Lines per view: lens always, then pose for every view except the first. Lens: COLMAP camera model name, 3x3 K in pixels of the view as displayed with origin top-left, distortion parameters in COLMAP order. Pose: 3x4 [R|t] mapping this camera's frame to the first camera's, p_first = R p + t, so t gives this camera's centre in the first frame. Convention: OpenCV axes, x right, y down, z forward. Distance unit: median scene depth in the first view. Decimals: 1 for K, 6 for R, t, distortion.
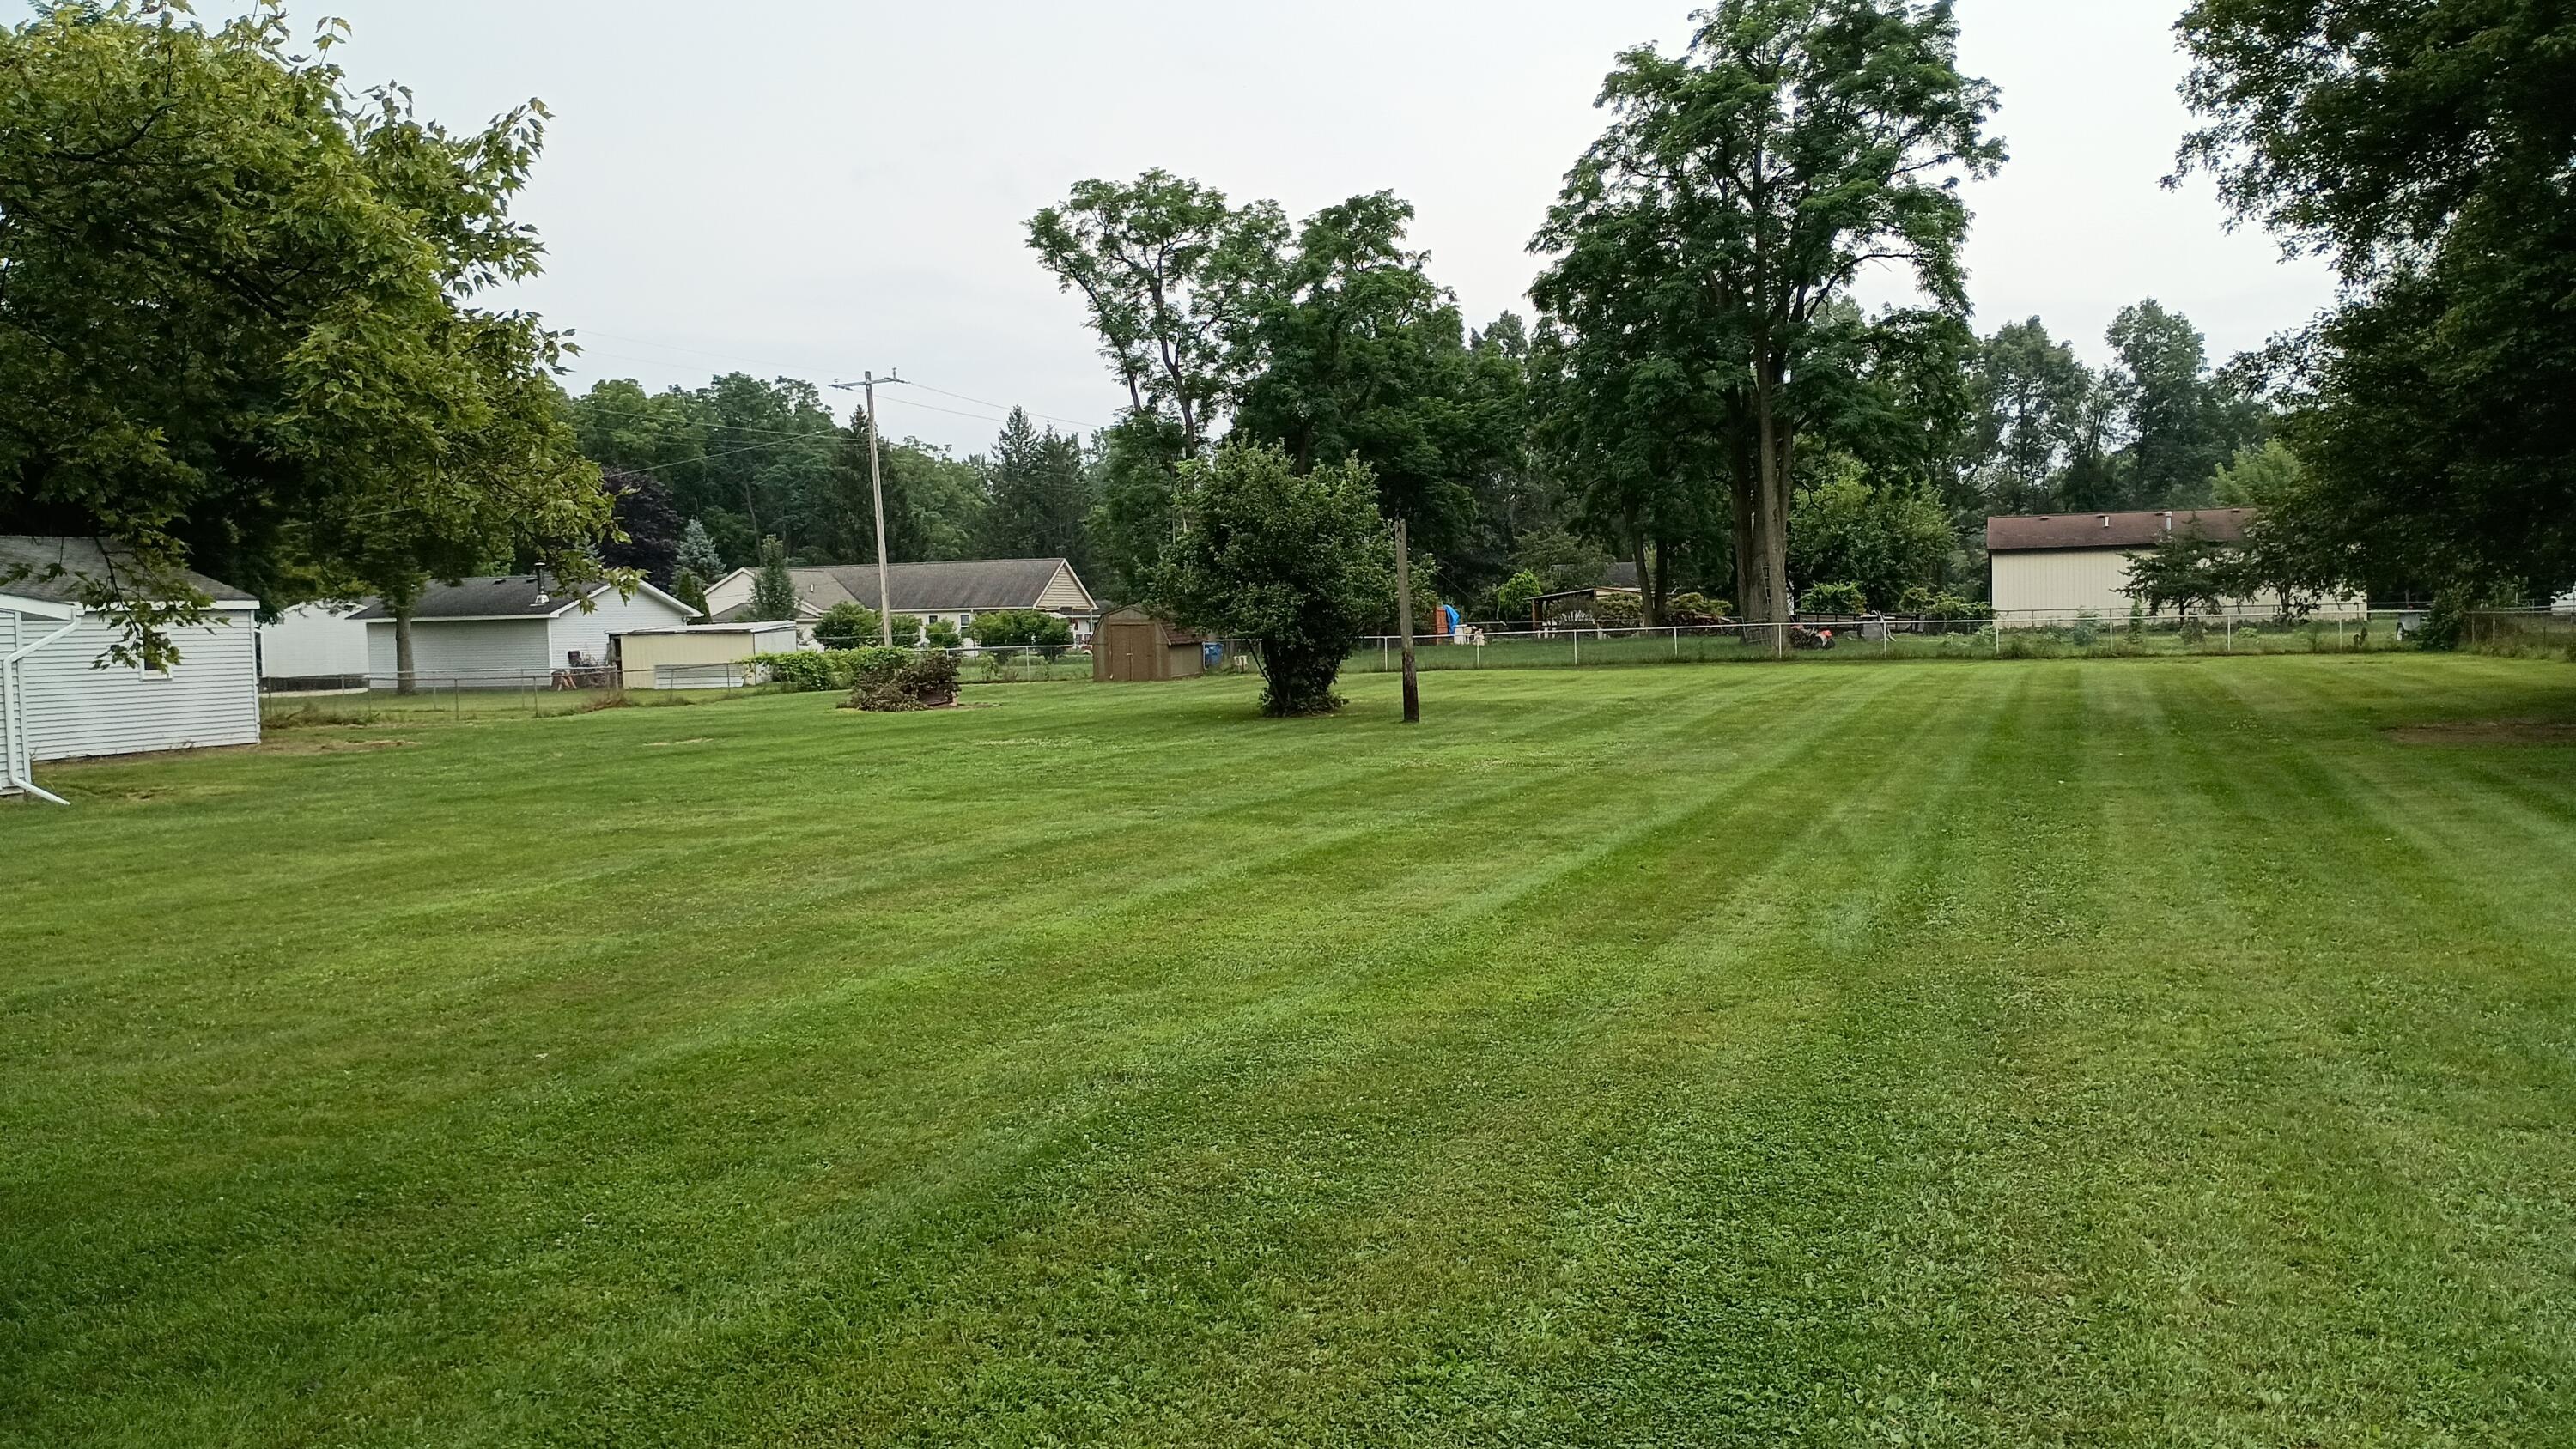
lens RADIAL K [[2131.7, 0, 1289.8], [0, 2131.7, 731.5], [0, 0, 1]] dist [0.073348, -0.105187]
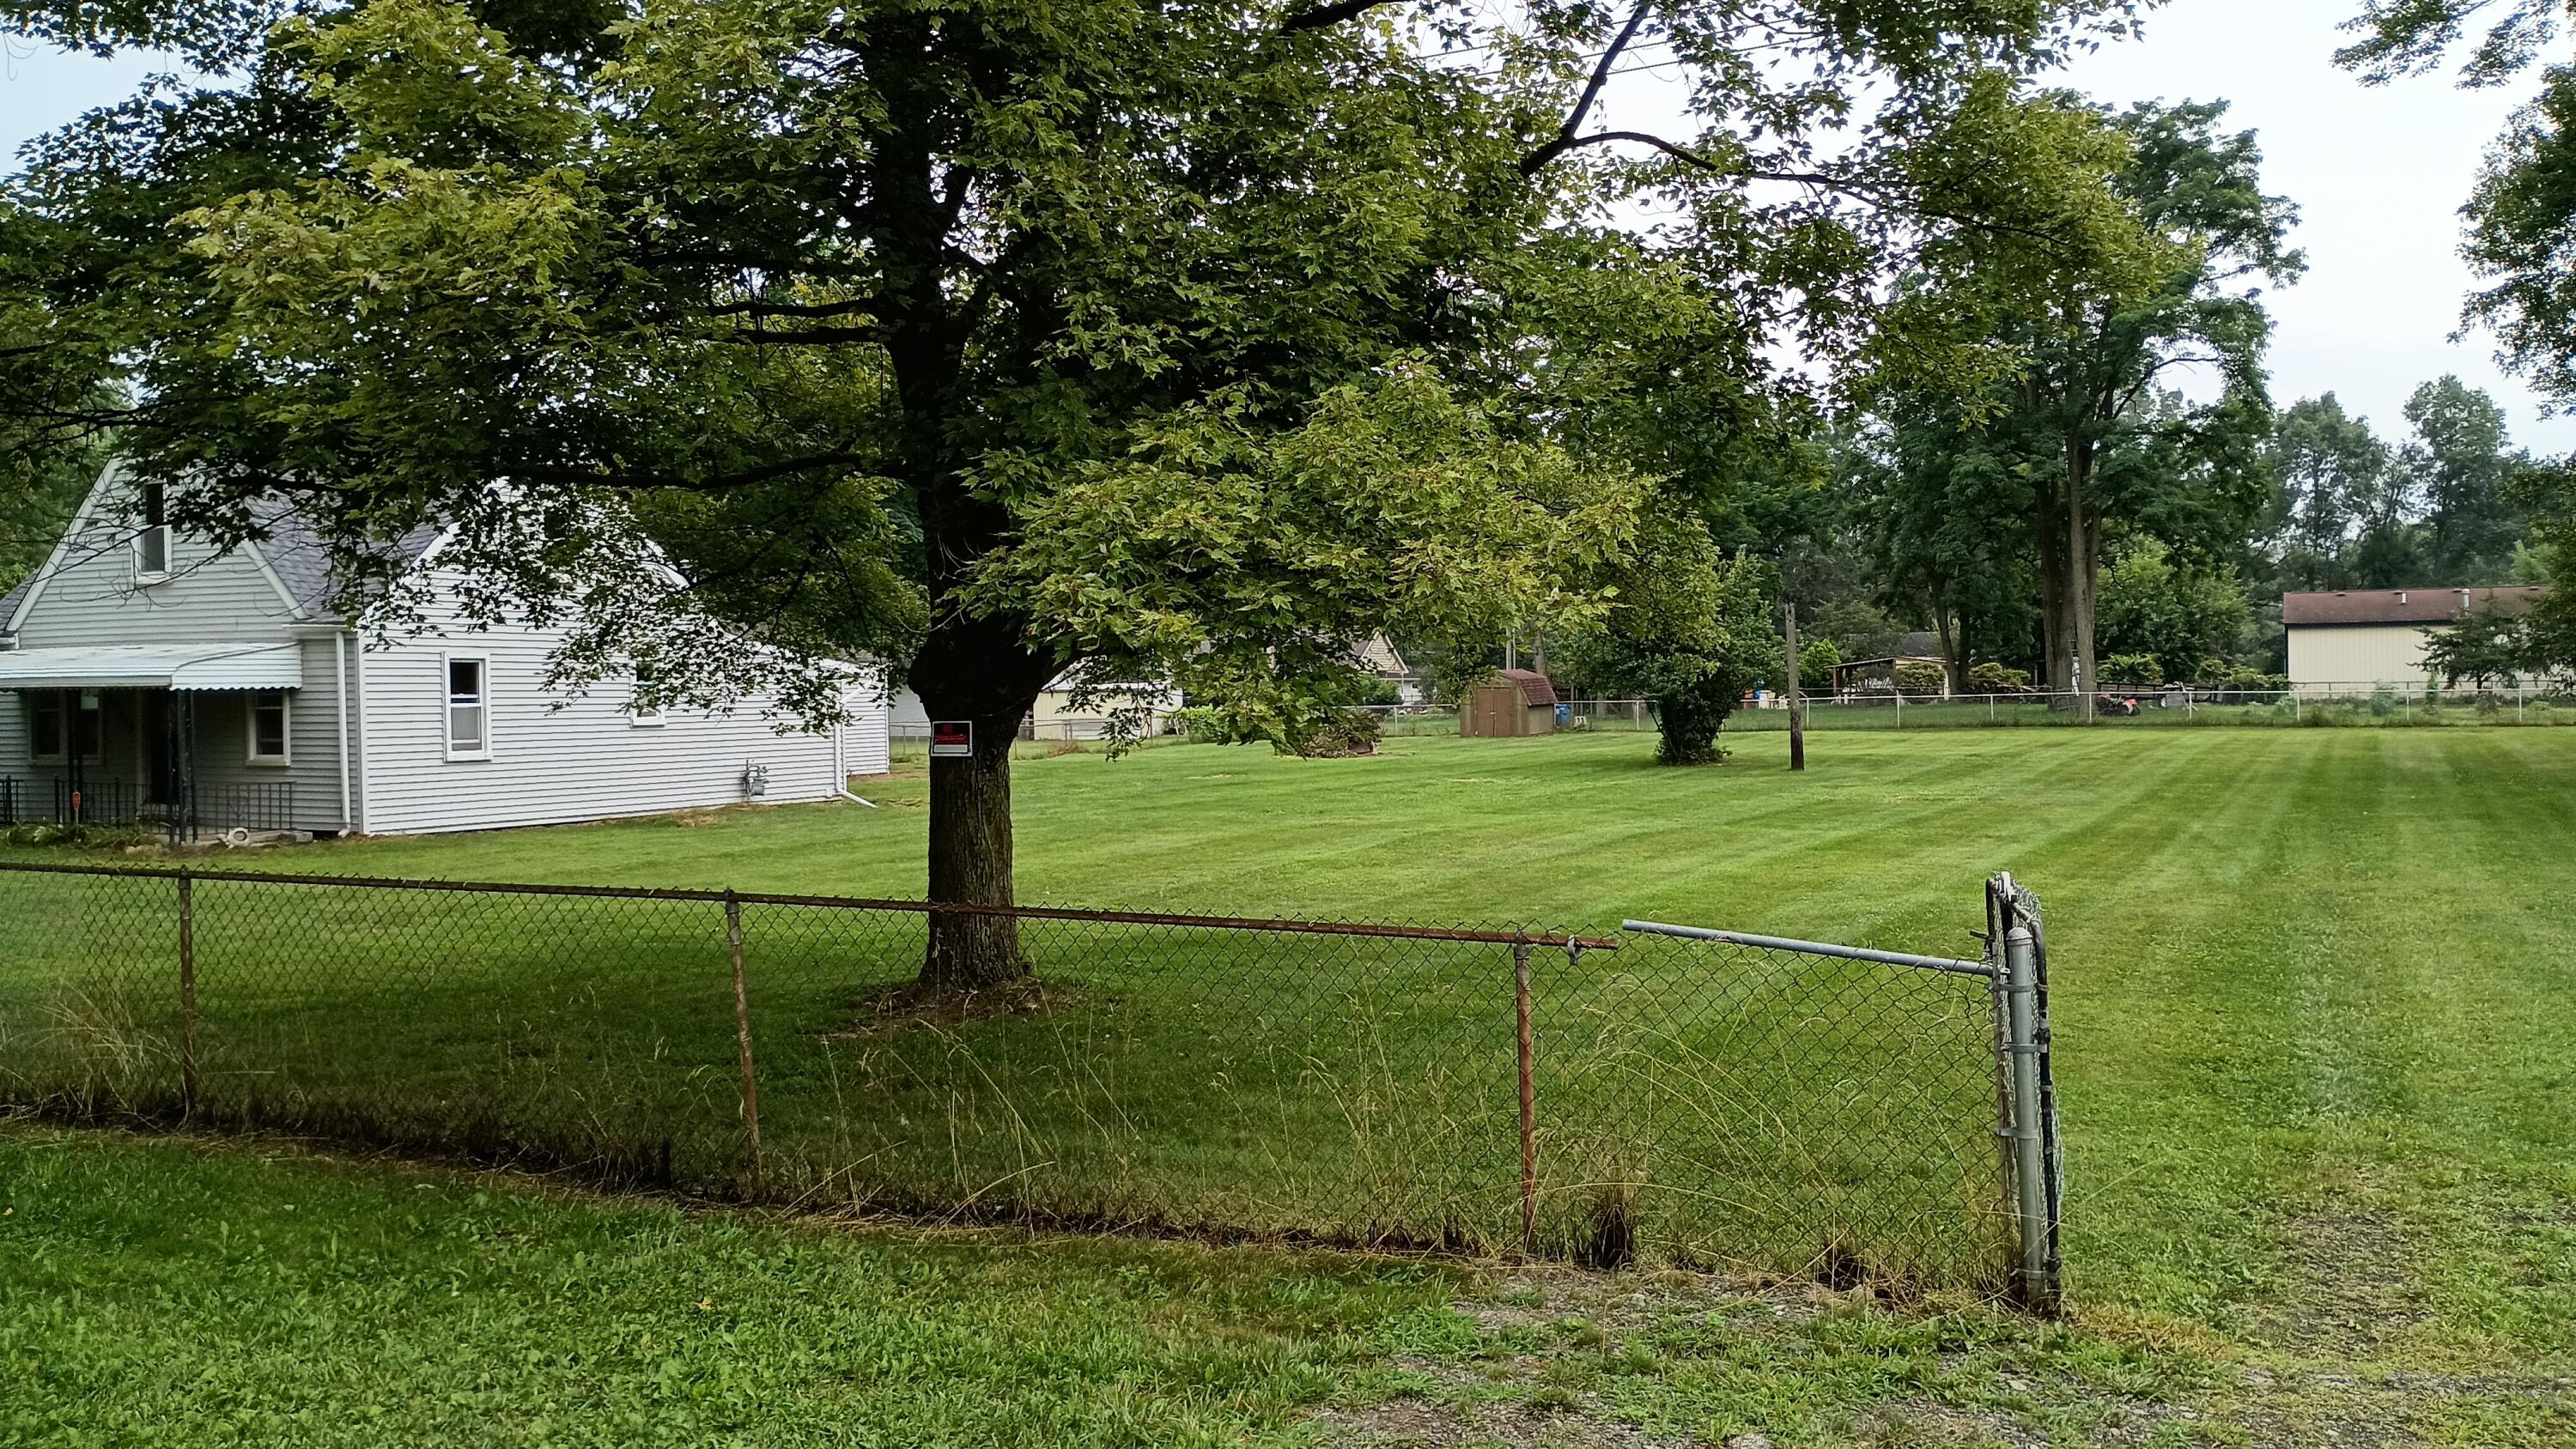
lens RADIAL K [[2156.1, 0, 1295.2], [0, 2156.1, 730.5], [0, 0, 1]] dist [0.113126, -0.168134]
pose [[0.994383, 0.012280, -0.105129, -0.051143], [-0.015463, 0.999445, -0.029517, 0.007421], [0.104708, 0.030977, 0.994020, -0.136960]]
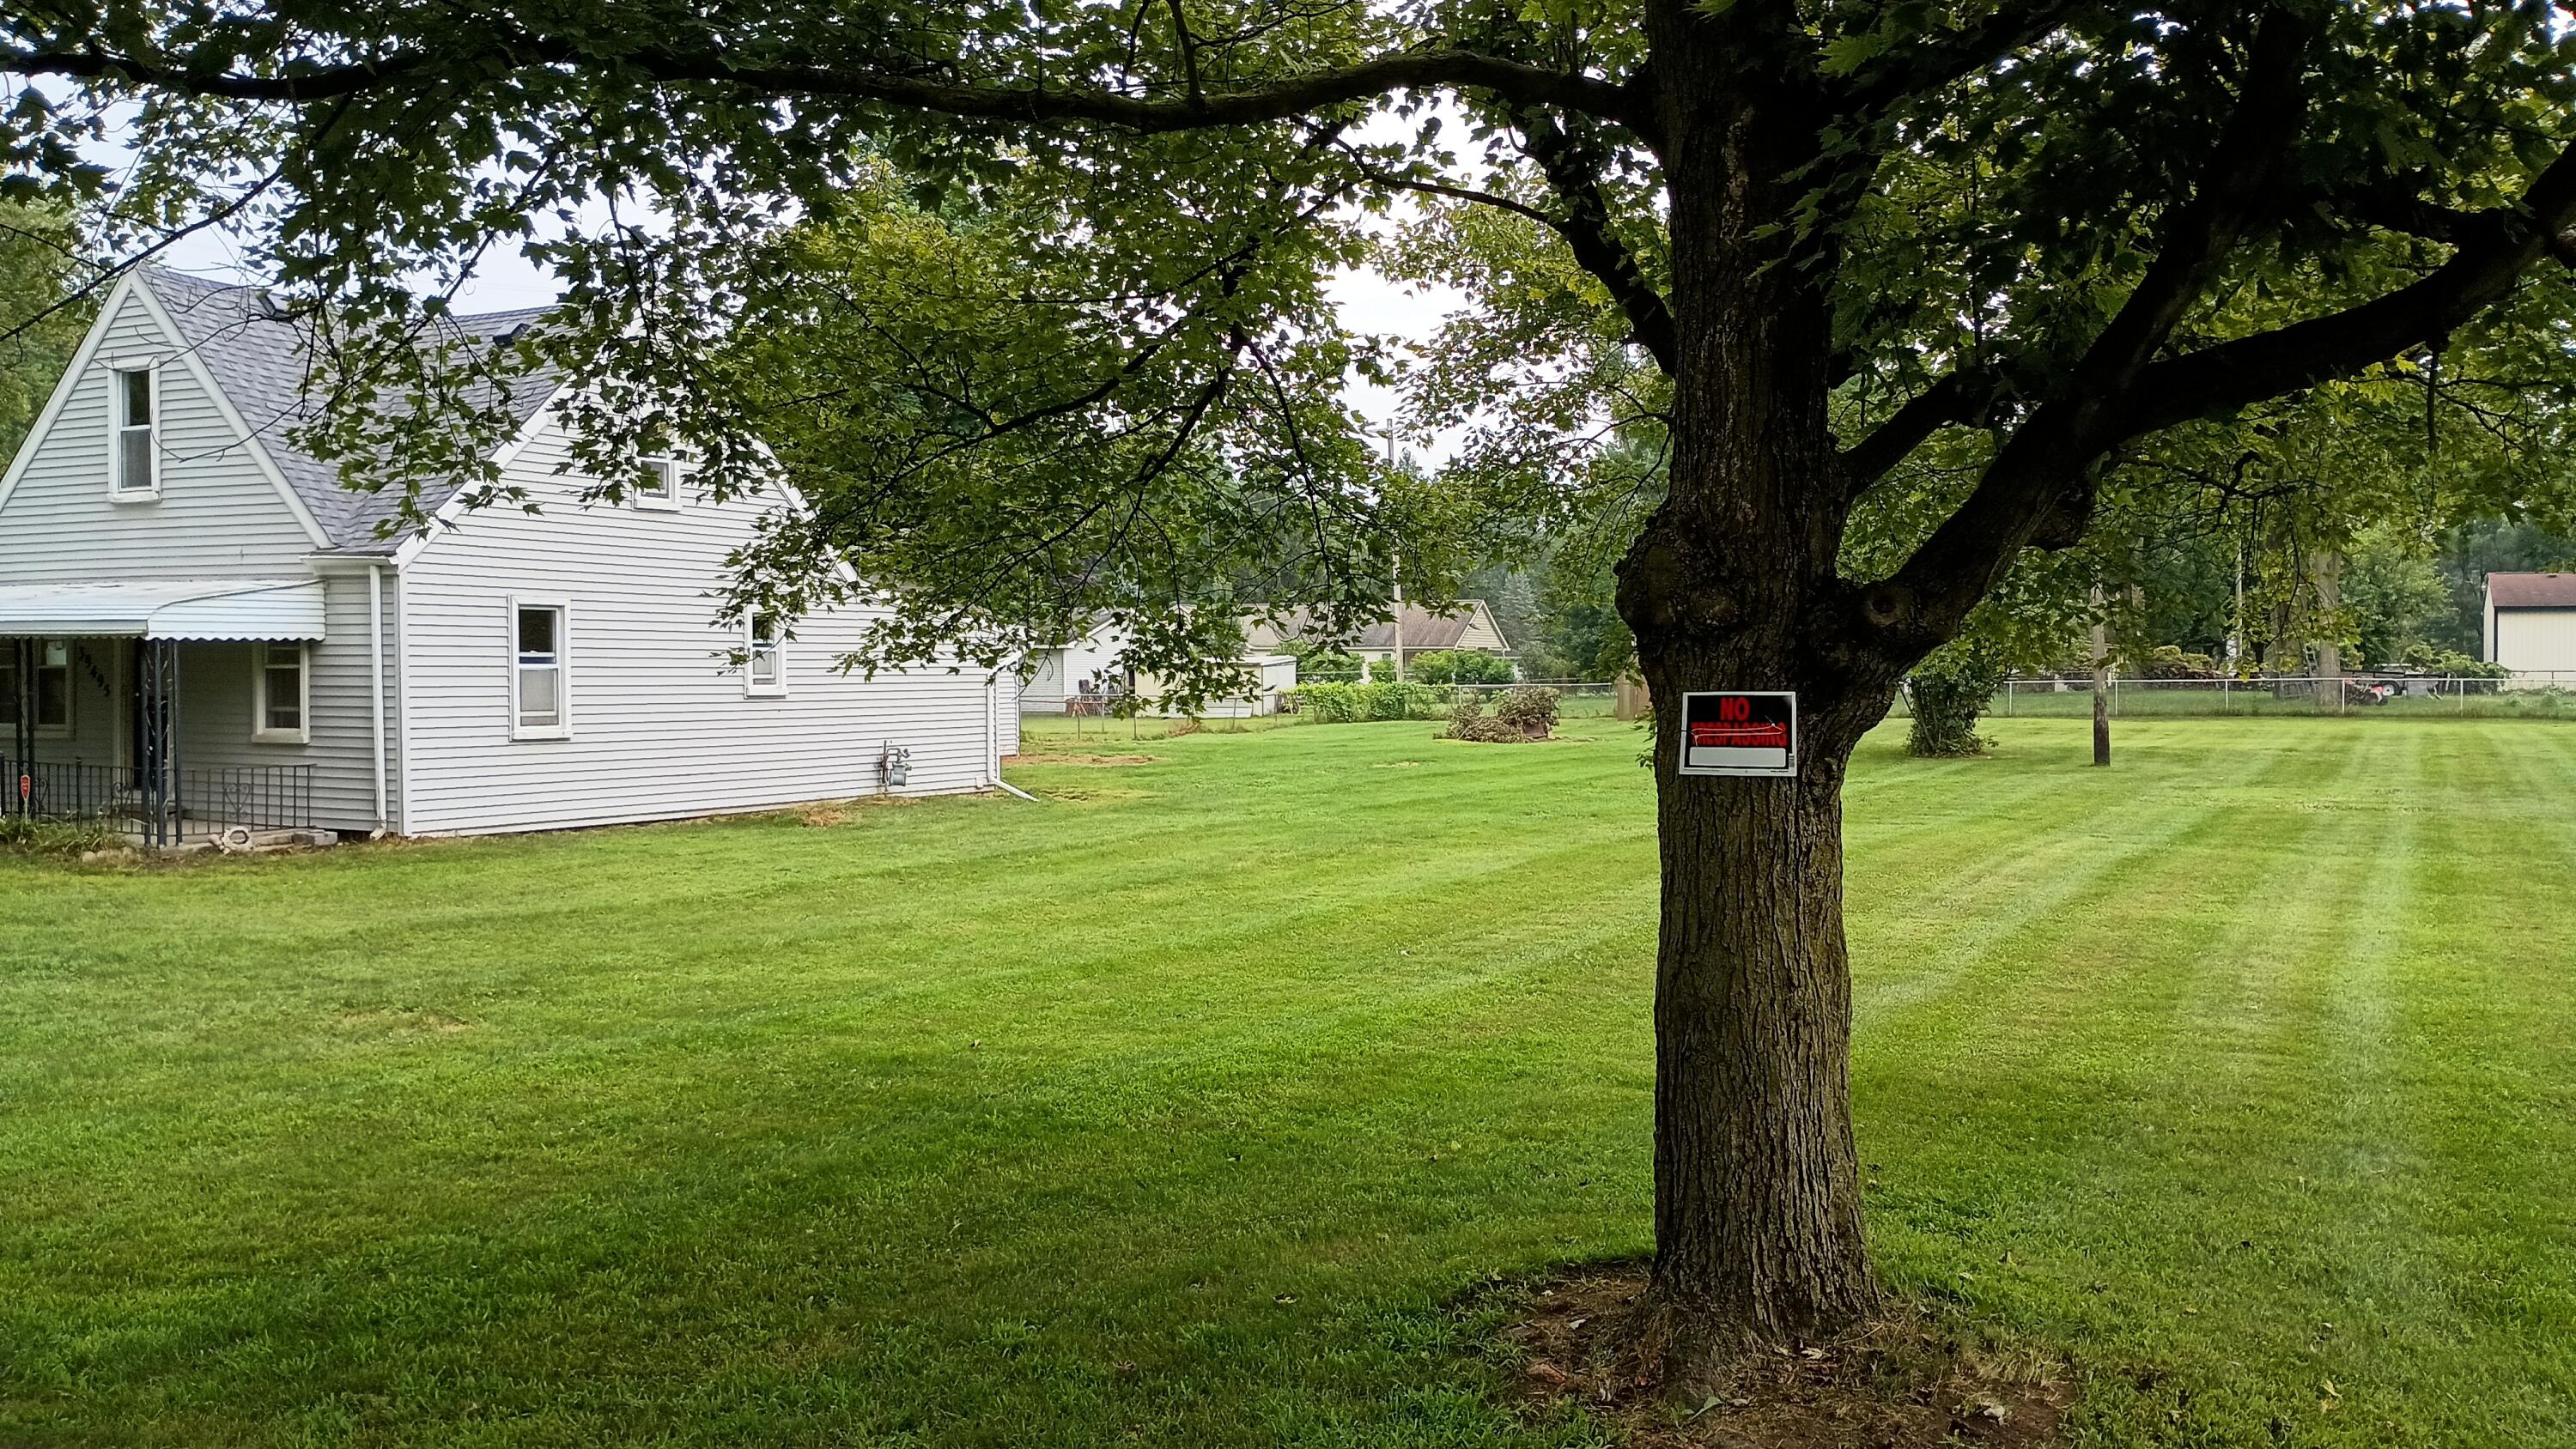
lens RADIAL K [[2156.1, 0, 1295.2], [0, 2156.1, 730.5], [0, 0, 1]] dist [0.113126, -0.168134]
pose [[0.991632, 0.025936, -0.126467, -0.100200], [-0.028574, 0.999409, -0.019085, 0.005144], [0.125897, 0.022539, 0.991787, -0.045104]]
